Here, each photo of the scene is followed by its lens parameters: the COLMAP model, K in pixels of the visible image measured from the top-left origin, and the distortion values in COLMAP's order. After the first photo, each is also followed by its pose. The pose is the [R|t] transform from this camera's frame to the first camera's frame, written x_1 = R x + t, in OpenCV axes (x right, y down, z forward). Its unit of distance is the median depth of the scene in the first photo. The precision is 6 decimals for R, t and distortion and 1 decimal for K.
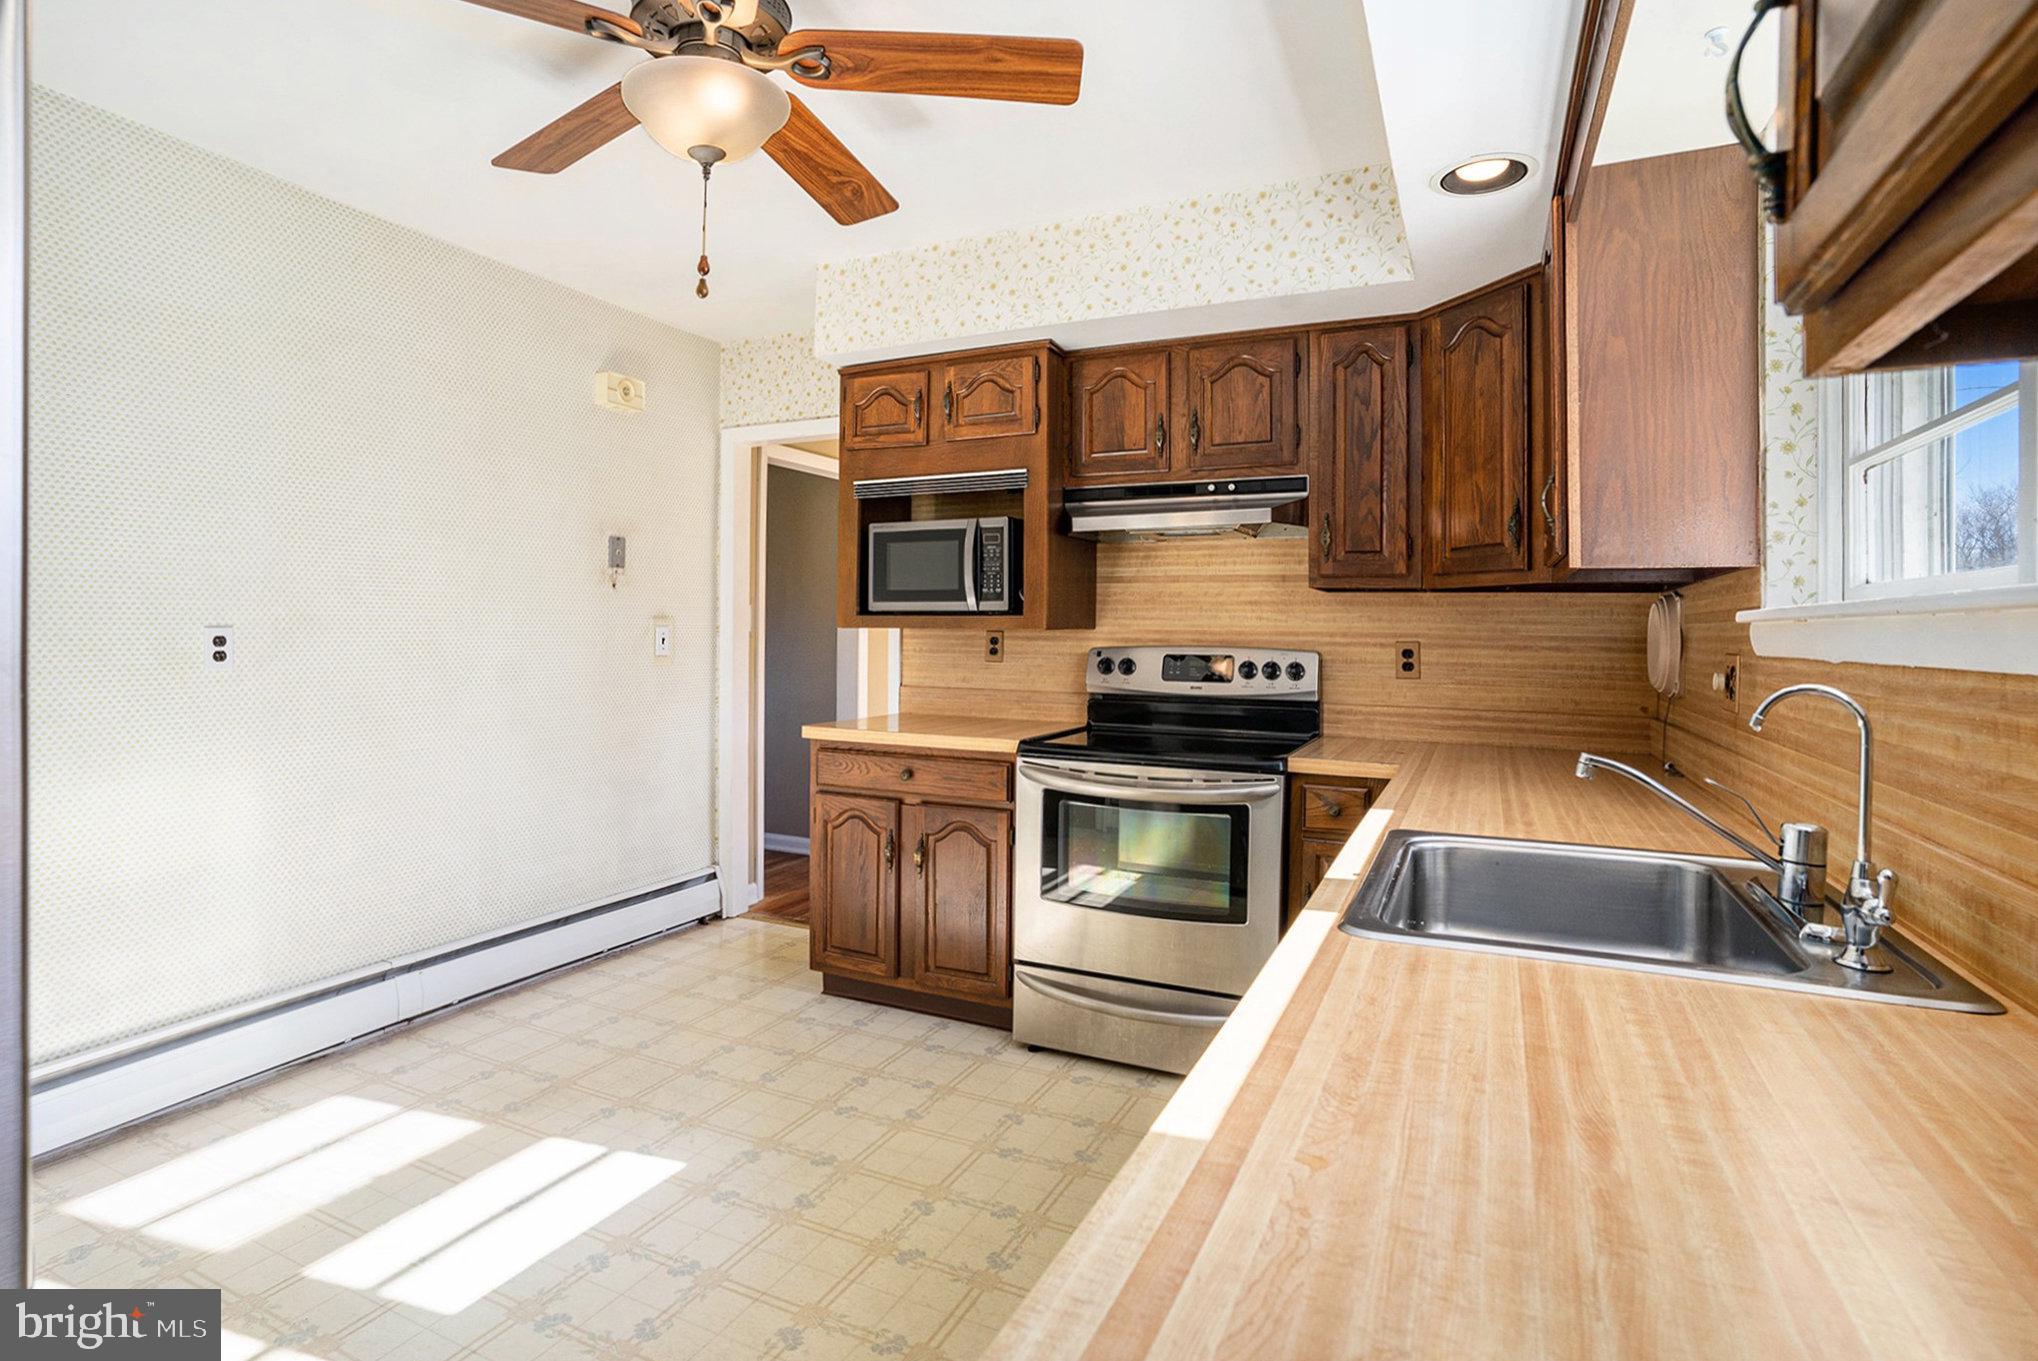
lens RADIAL K [[1001.7, 0, 1011.1], [0, 1001.7, 662.6], [0, 0, 1]] dist [-0.035534, 0.006267]
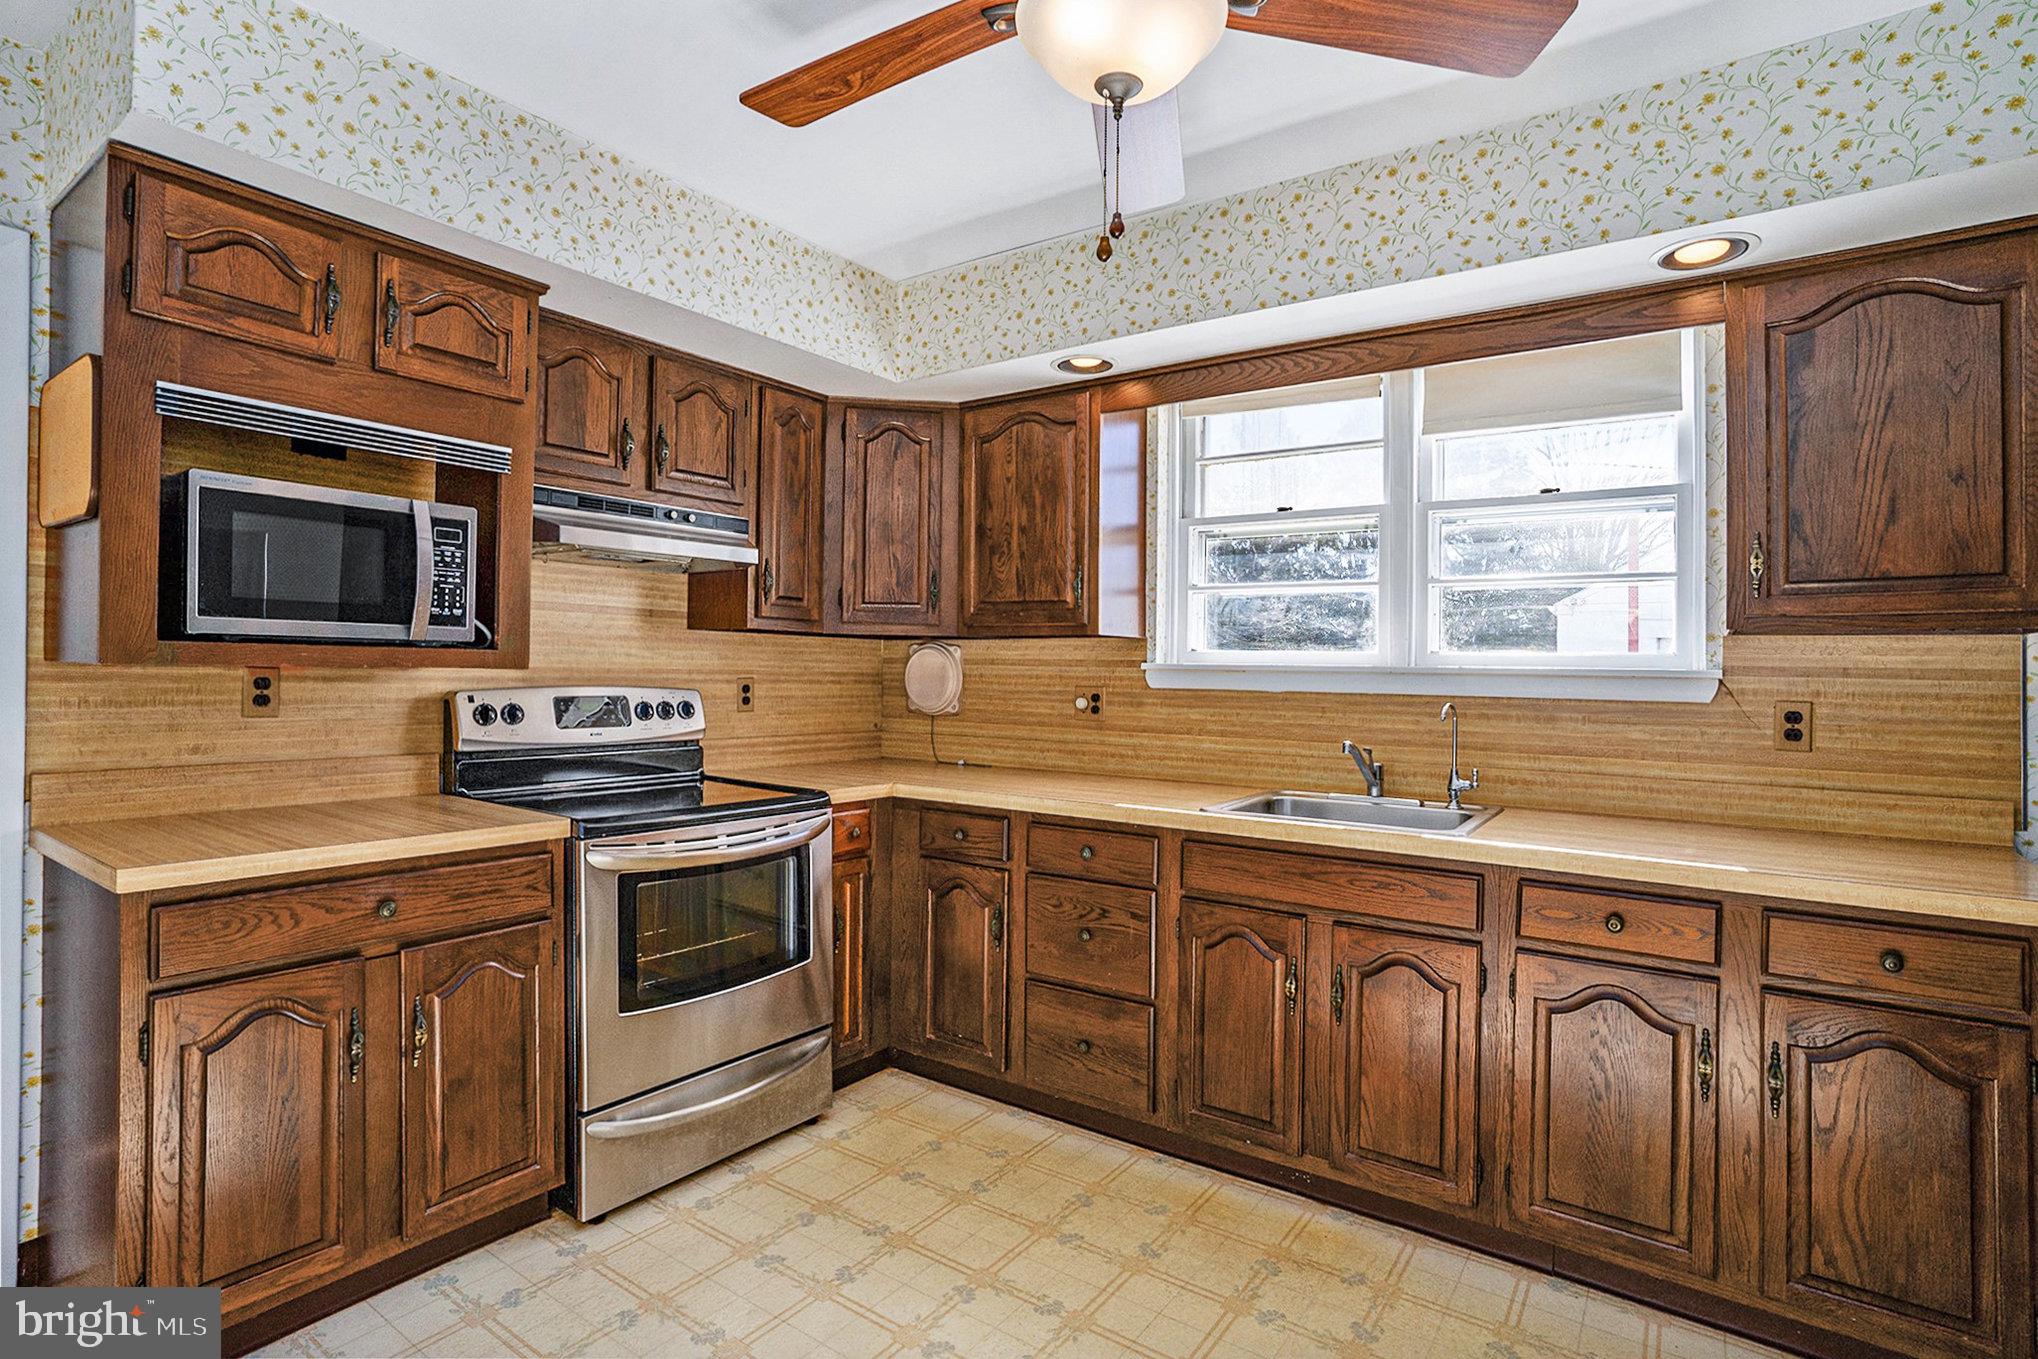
lens RADIAL K [[1001.7, 0, 968.1], [0, 1001.7, 669.0], [0, 0, 1]] dist [-0.035534, 0.006267]
pose [[0.205086, -0.006634, 0.978721, -0.616081], [0.015727, 0.999870, 0.003482, -0.030393], [-0.978618, 0.014678, 0.205164, 0.527763]]
